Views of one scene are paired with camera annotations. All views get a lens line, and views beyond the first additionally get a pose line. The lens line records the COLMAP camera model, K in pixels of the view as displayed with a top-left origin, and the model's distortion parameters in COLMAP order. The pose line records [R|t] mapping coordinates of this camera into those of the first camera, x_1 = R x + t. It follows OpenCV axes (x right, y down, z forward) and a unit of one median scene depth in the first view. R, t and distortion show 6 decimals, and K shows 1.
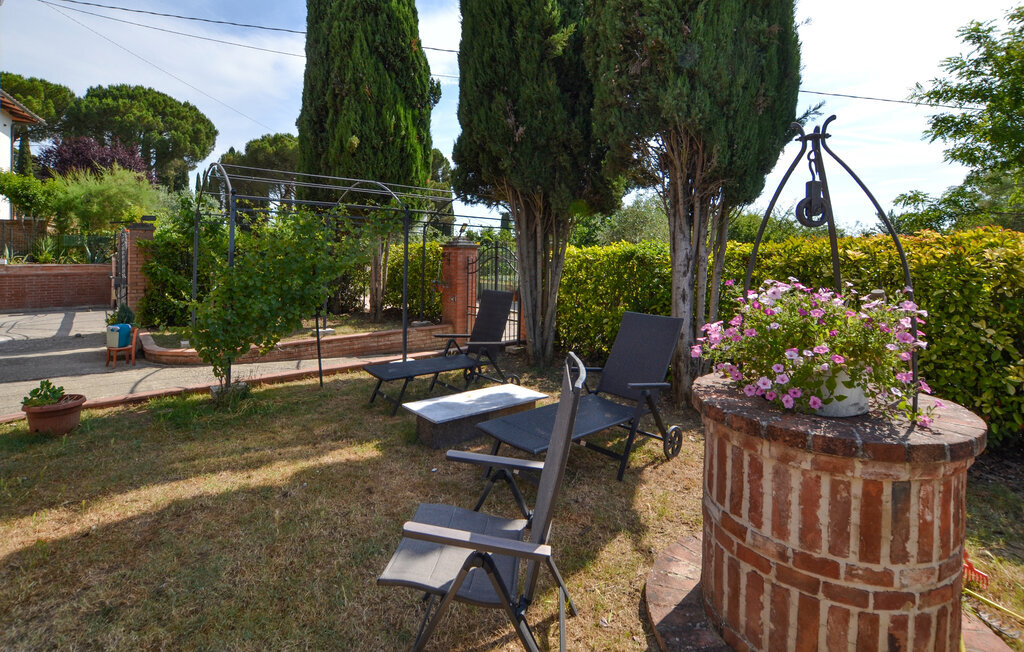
lens RADIAL K [[479.8, 0, 515.3], [0, 479.8, 278.7], [0, 0, 1]] dist [-0.035212, 0.000238]
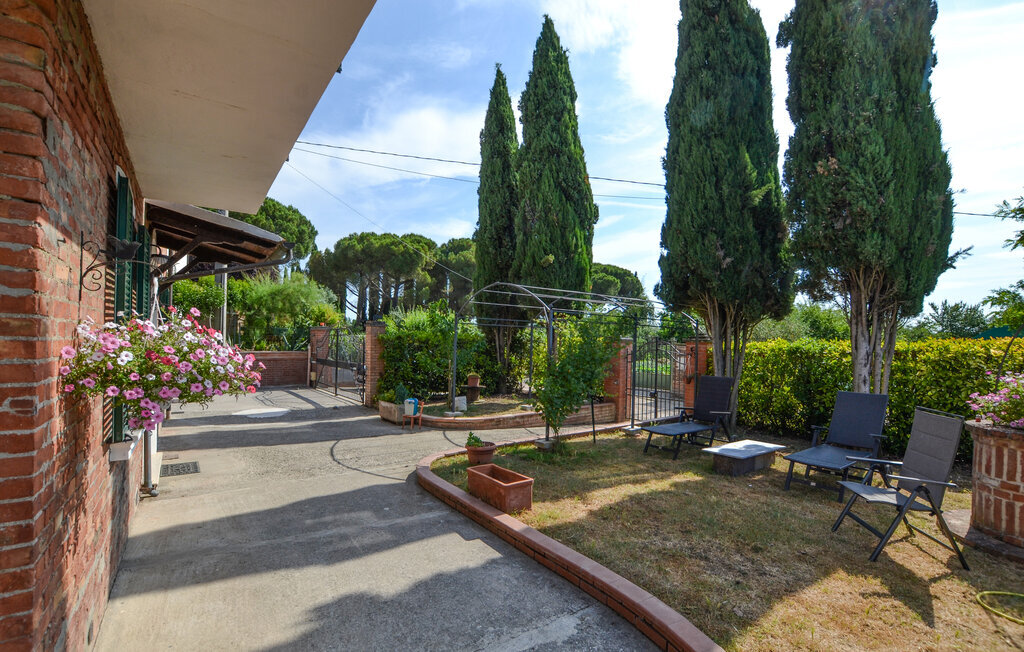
lens RADIAL K [[465.5, 0, 511.9], [0, 465.5, 363.1], [0, 0, 1]] dist [-0.026992, 0.000446]
pose [[0.997825, 0.006540, -0.065601, -0.521053], [-0.006643, 0.999977, -0.001343, -0.006357], [0.065590, 0.001776, 0.997845, -0.372750]]
